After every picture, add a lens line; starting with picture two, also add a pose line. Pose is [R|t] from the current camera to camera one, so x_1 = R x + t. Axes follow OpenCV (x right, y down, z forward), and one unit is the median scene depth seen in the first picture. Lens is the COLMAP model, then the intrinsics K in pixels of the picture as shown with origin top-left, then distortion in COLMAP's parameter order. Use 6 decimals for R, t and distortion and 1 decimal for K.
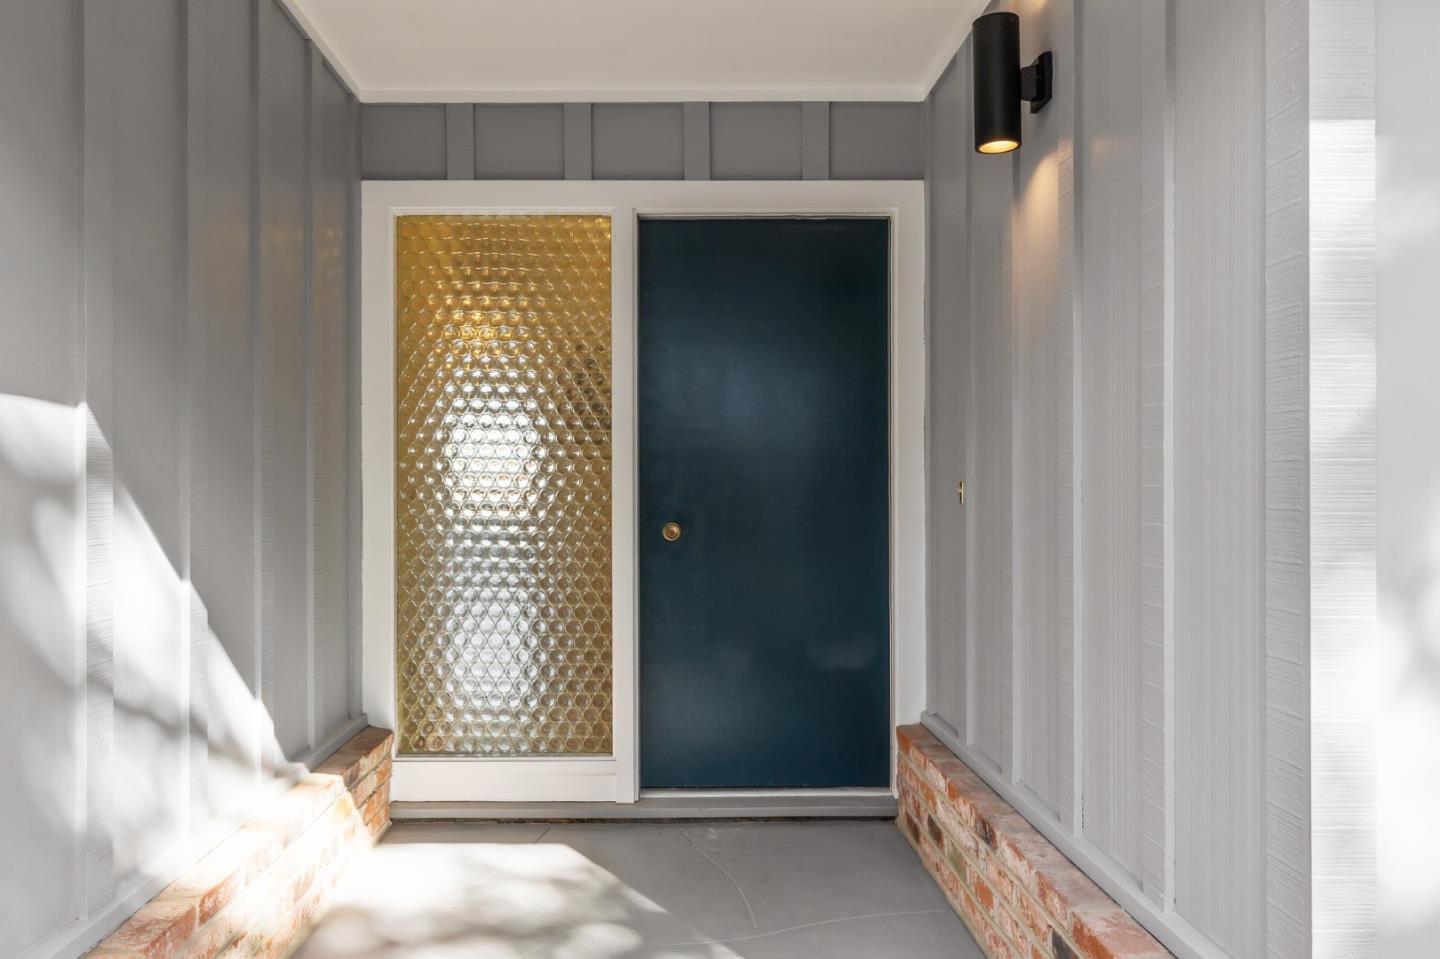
lens RADIAL K [[1062.2, 0, 718.8], [0, 1062.2, 480.2], [0, 0, 1]] dist [0.010689, -0.009965]
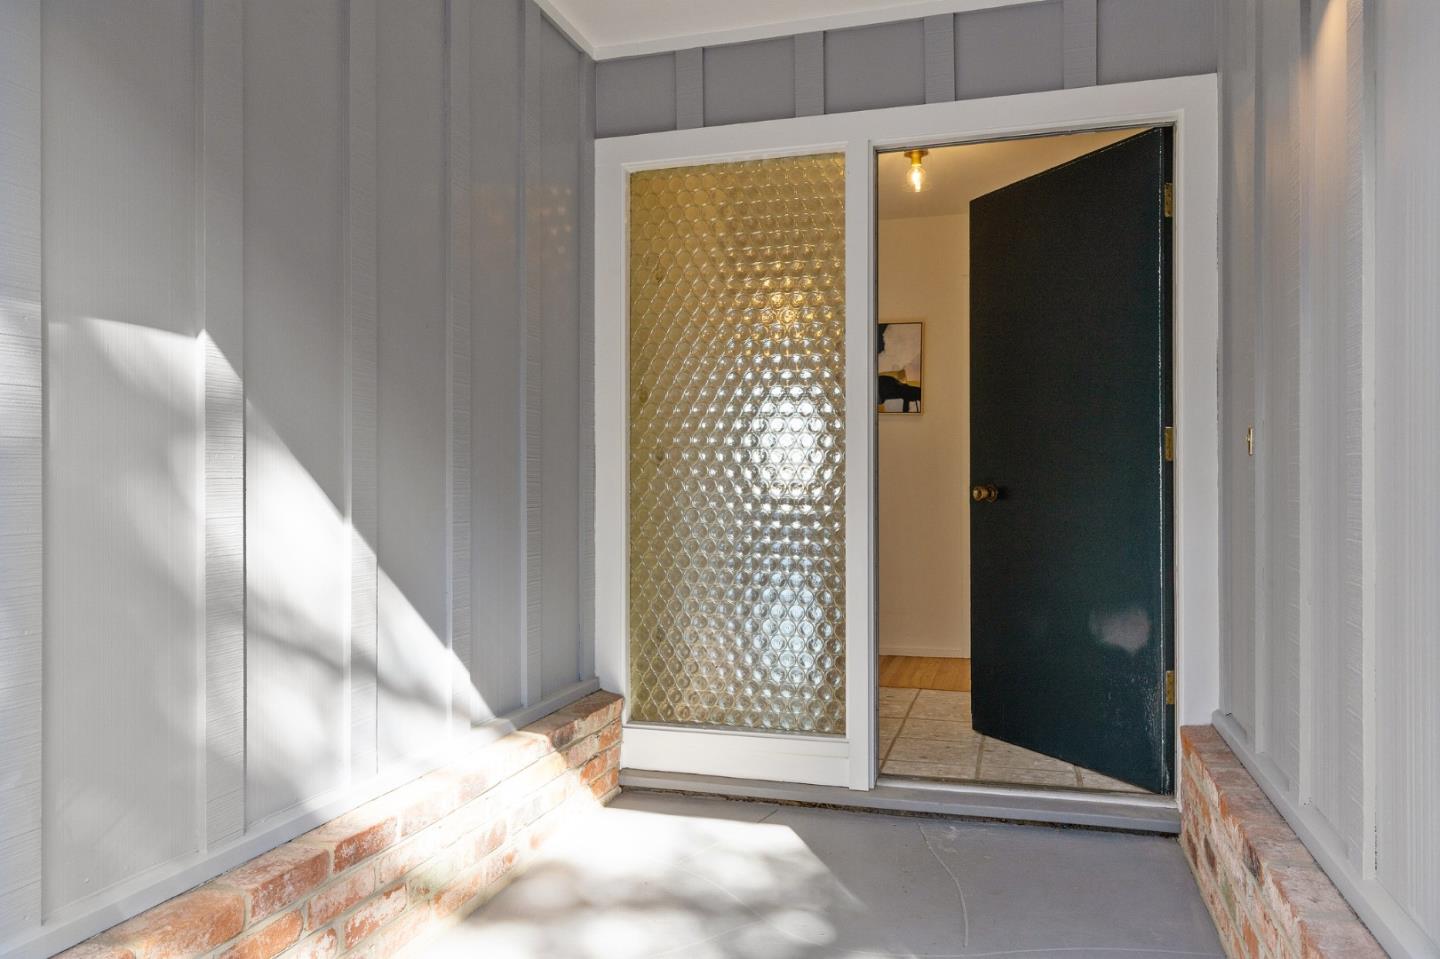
lens RADIAL K [[1062.2, 0, 719.3], [0, 1062.2, 482.6], [0, 0, 1]] dist [0.010689, -0.009965]
pose [[0.955398, -0.000561, -0.295321, 0.073235], [0.004397, 0.999914, 0.012328, 0.028214], [0.295289, -0.013077, 0.955318, 0.096470]]
